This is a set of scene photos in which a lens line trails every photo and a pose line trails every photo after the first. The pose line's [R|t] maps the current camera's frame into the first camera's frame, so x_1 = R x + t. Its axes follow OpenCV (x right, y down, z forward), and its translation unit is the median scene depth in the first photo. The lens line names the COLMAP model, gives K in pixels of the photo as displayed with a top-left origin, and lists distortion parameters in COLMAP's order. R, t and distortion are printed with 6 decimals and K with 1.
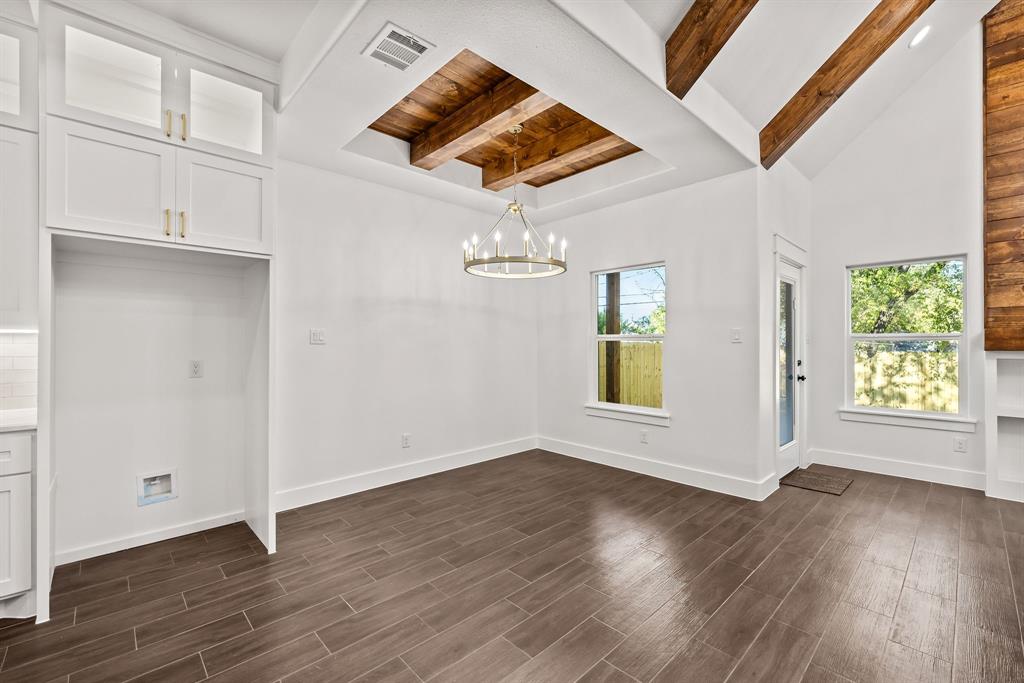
lens RADIAL K [[437.5, 0, 512.5], [0, 437.5, 339.2], [0, 0, 1]] dist [-0.001952, -0.000284]
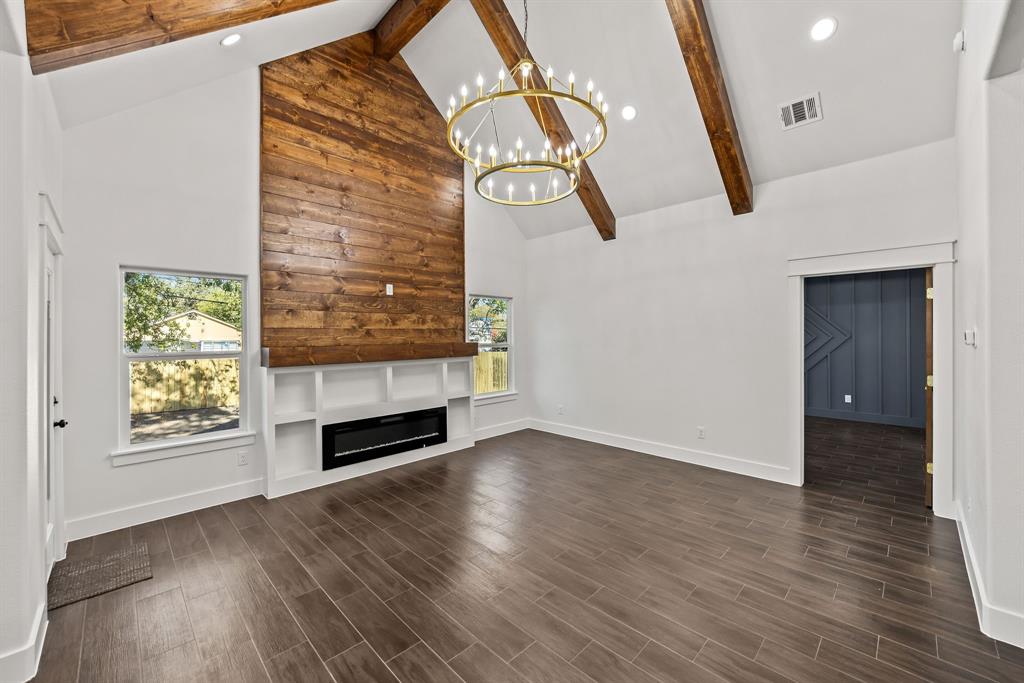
lens RADIAL K [[396.4, 0, 517.3], [0, 396.4, 338.2], [0, 0, 1]] dist [-0.001858, -0.007847]
pose [[-0.029620, -0.001429, 0.999560, 0.065511], [0.003762, 0.999992, 0.001541, -0.045416], [-0.999554, 0.003806, -0.029614, 0.388904]]
